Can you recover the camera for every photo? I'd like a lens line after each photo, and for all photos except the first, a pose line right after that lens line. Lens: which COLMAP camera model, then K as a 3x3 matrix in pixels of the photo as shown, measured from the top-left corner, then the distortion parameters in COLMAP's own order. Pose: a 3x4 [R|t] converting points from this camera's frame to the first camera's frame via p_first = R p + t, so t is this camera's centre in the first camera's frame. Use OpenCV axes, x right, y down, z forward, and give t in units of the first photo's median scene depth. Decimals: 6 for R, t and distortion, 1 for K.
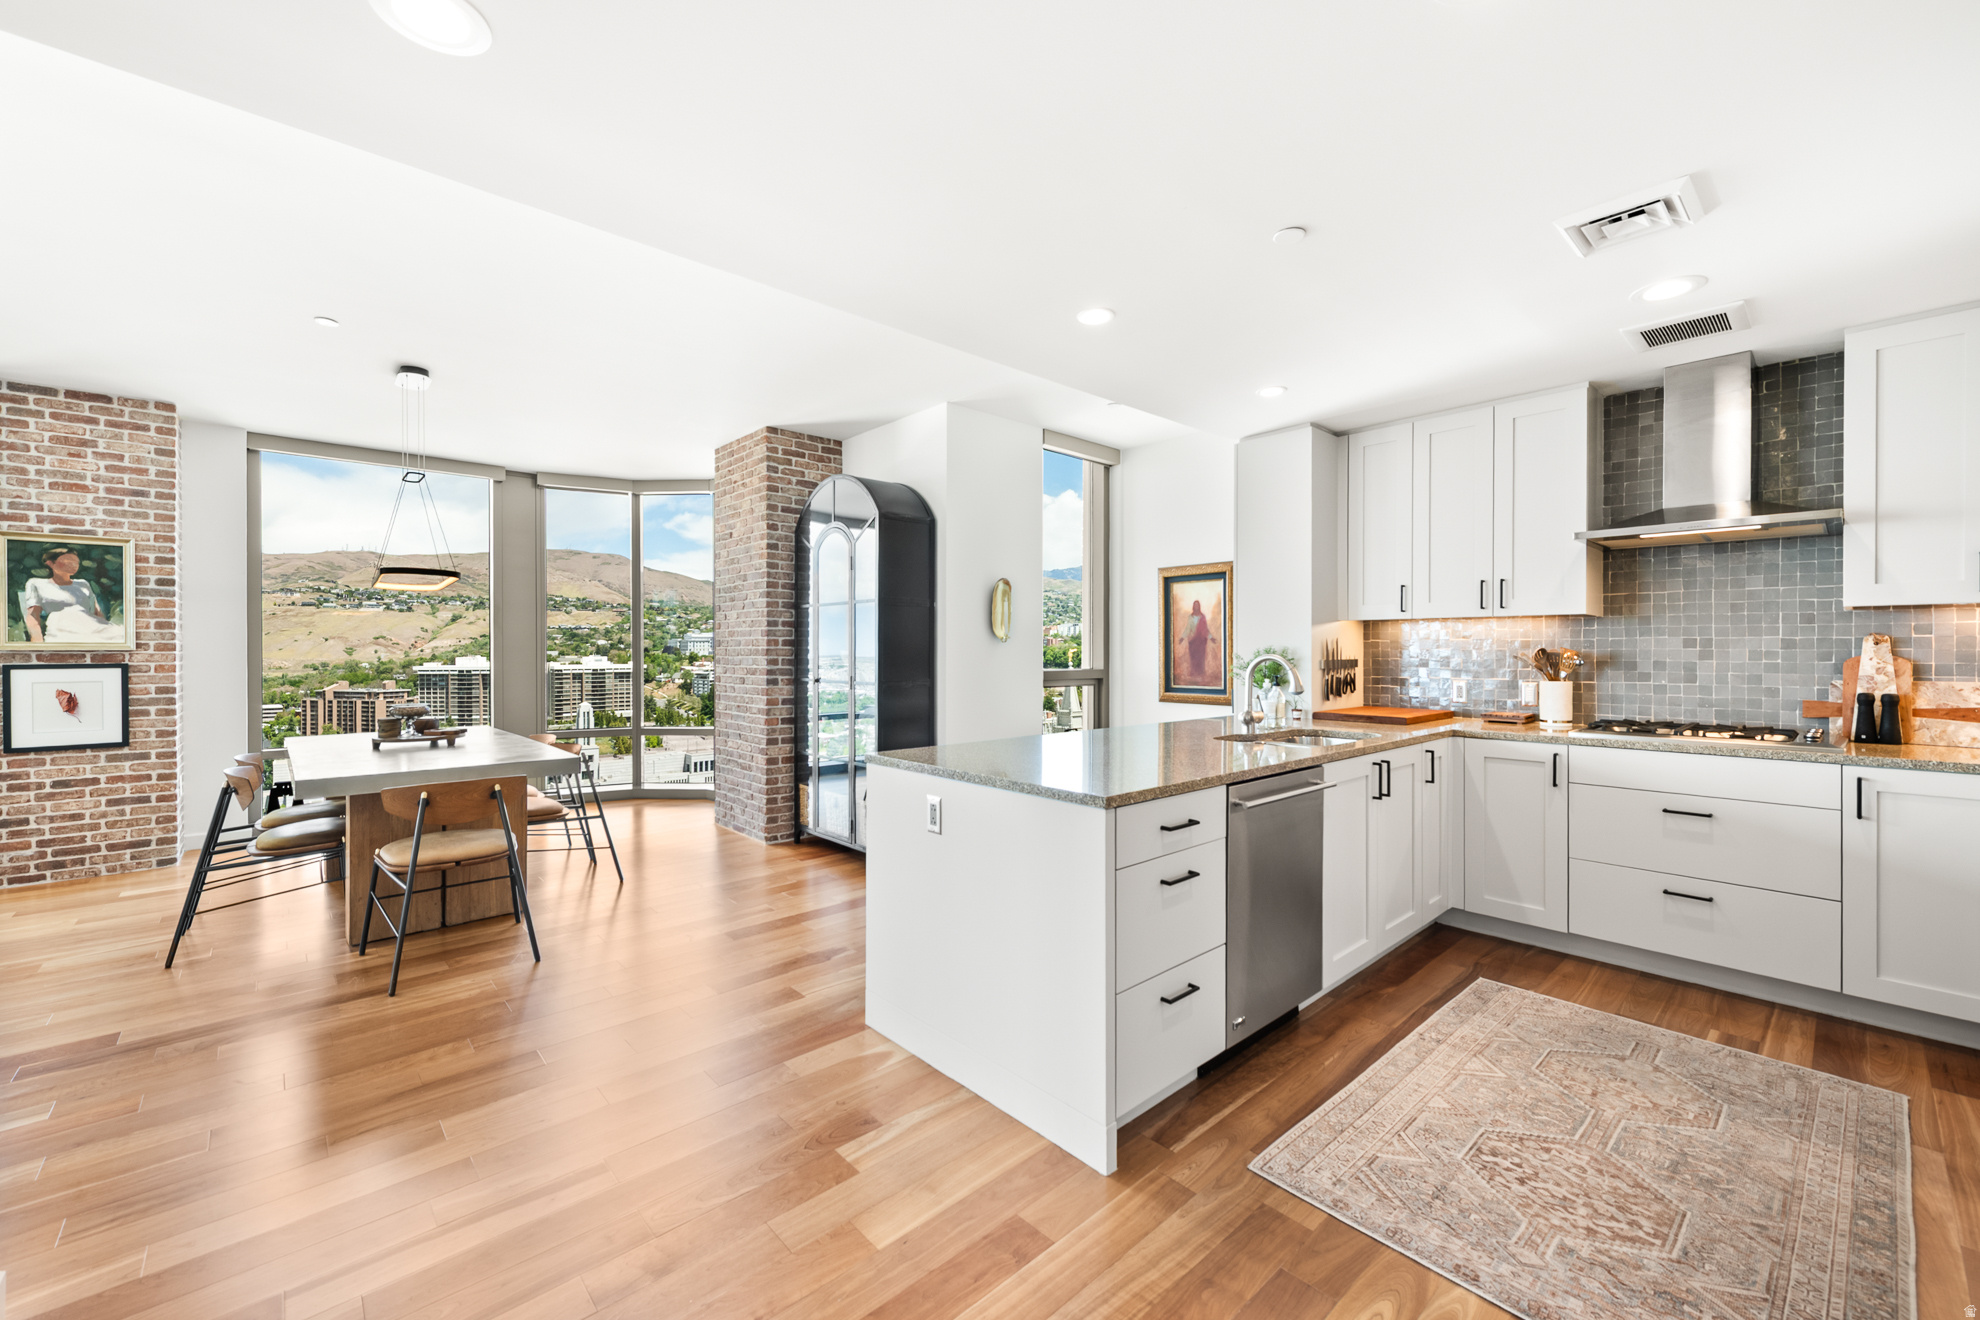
lens RADIAL K [[792.2, 0, 993.1], [0, 792.2, 652.5], [0, 0, 1]] dist [0.009707, -0.003421]
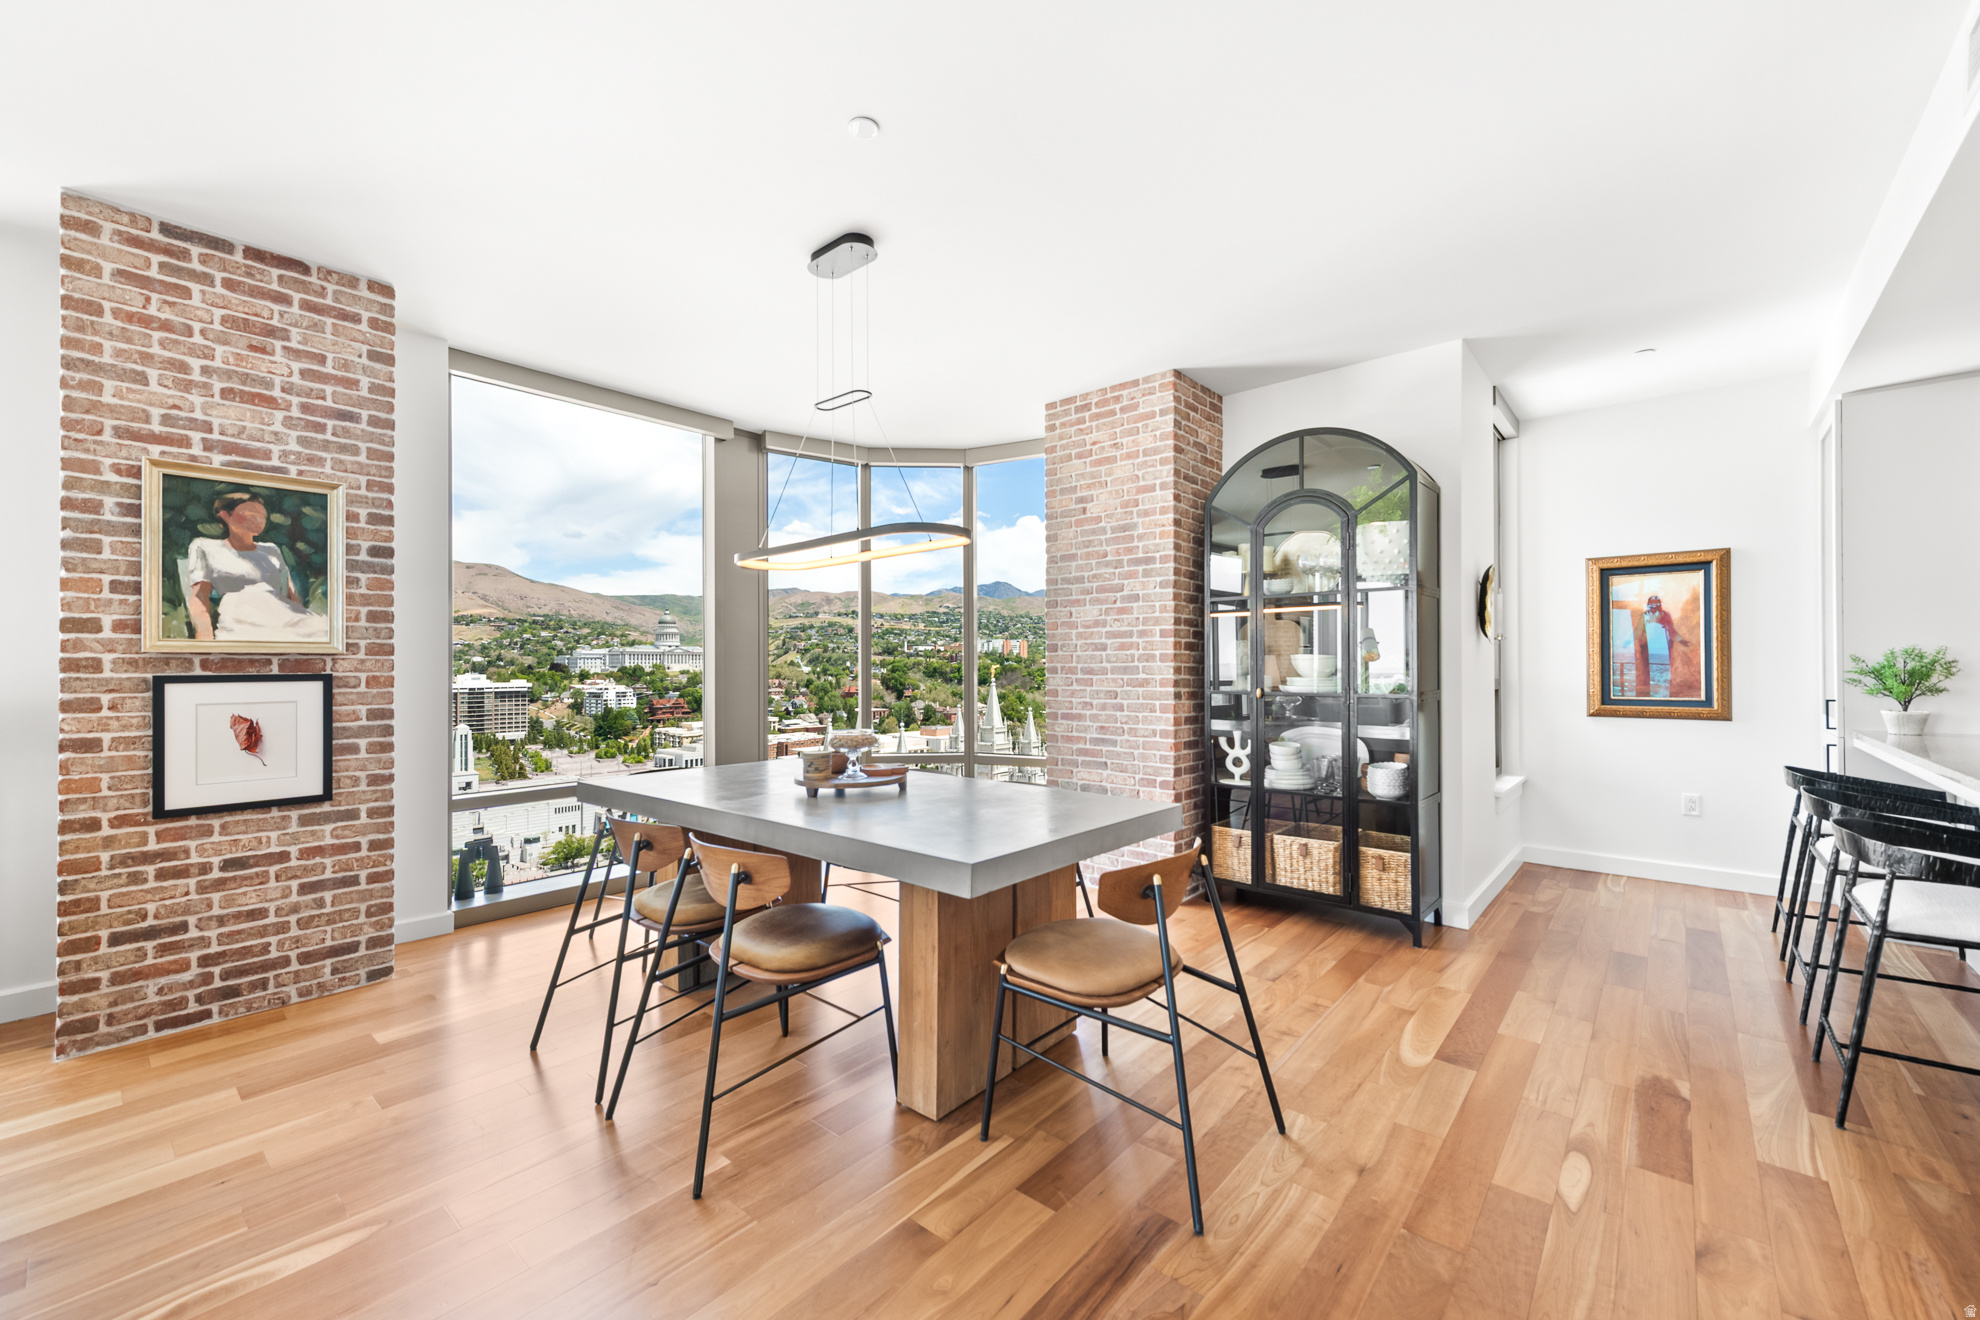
lens RADIAL K [[792.2, 0, 1002.5], [0, 792.2, 661.7], [0, 0, 1]] dist [0.009707, -0.003421]
pose [[0.992012, -0.001902, 0.126126, -0.657072], [0.003024, 0.999957, -0.008710, 0.011728], [-0.126104, 0.009022, 0.991976, 0.299351]]
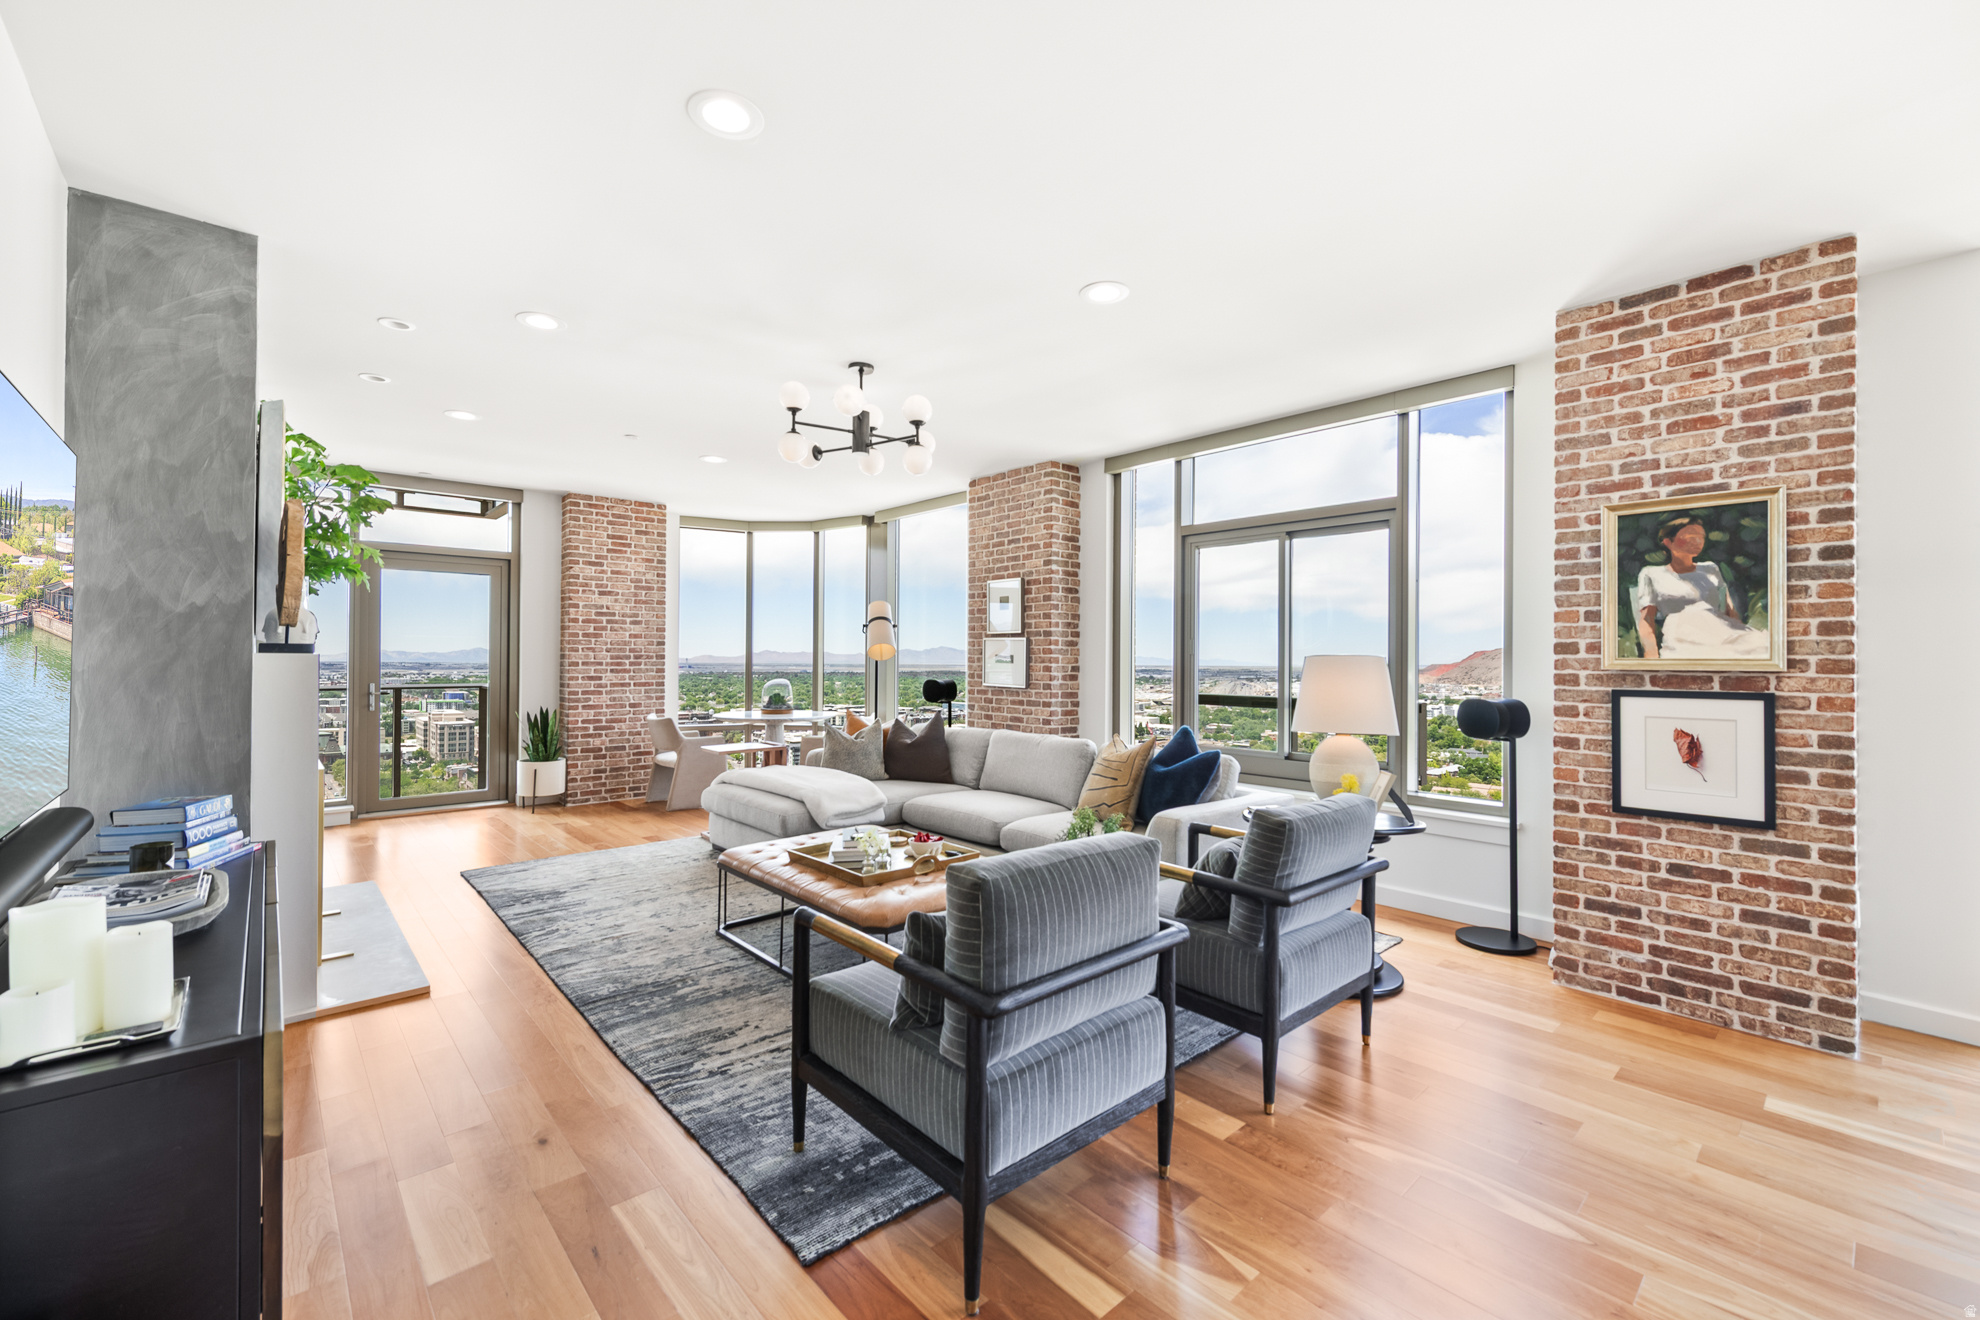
lens RADIAL K [[812.8, 0, 988.8], [0, 812.8, 653.8], [0, 0, 1]] dist [0.004082, -0.002545]
pose [[-0.004542, -0.005786, -0.999973, -0.491092], [-0.009623, 0.999937, -0.005742, -0.007341], [0.999943, 0.009597, -0.004597, 0.429859]]
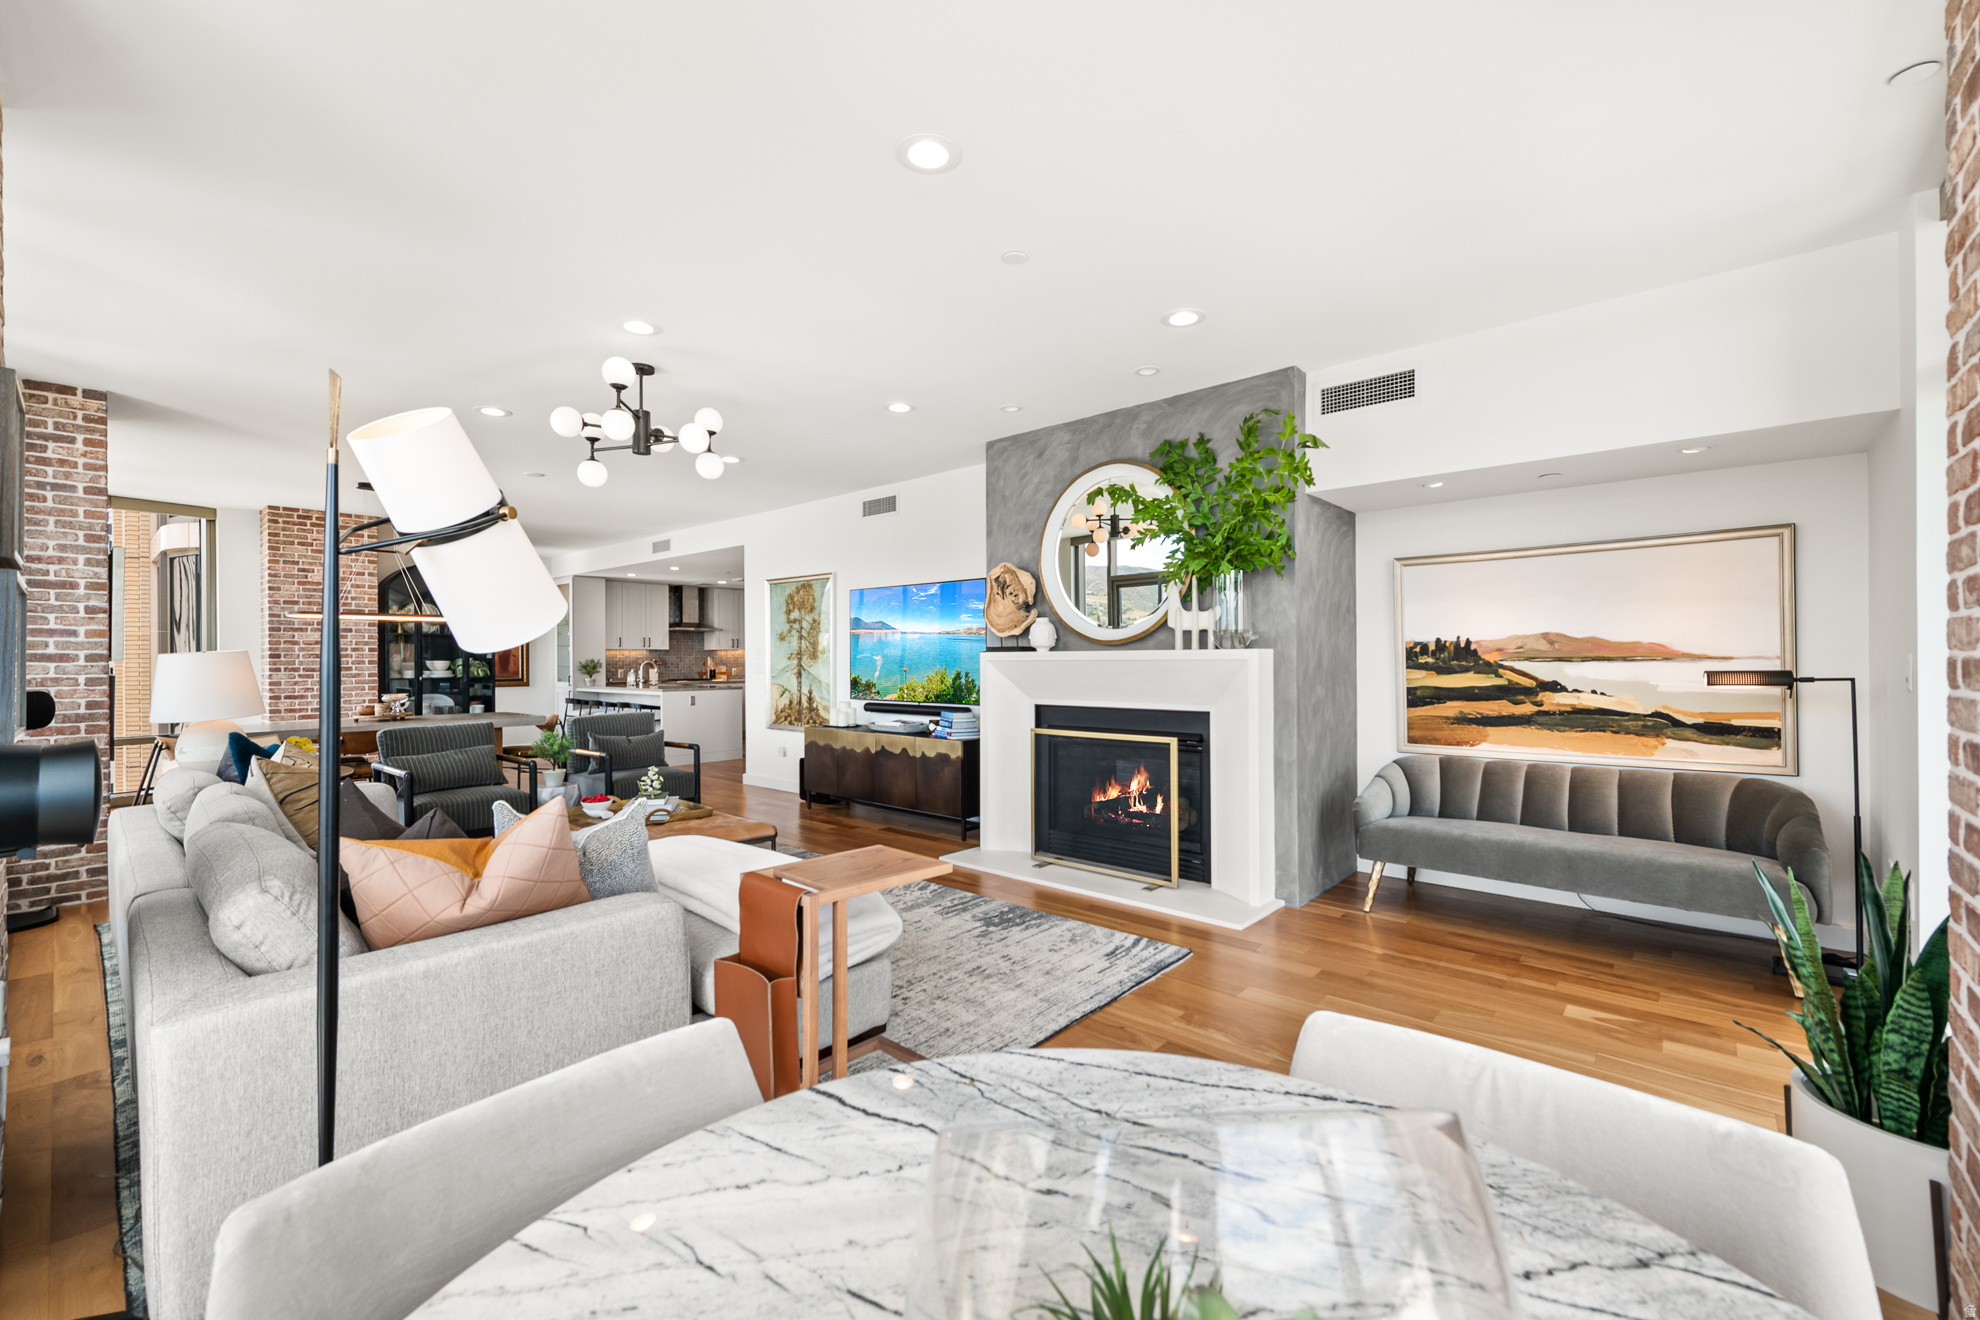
lens RADIAL K [[812.8, 0, 991.5], [0, 812.8, 656.8], [0, 0, 1]] dist [0.004082, -0.002545]
pose [[-0.116137, 0.003327, 0.993228, -2.400234], [0.010008, 0.999948, -0.002179, 0.005094], [-0.993183, 0.009687, -0.116164, -0.005575]]
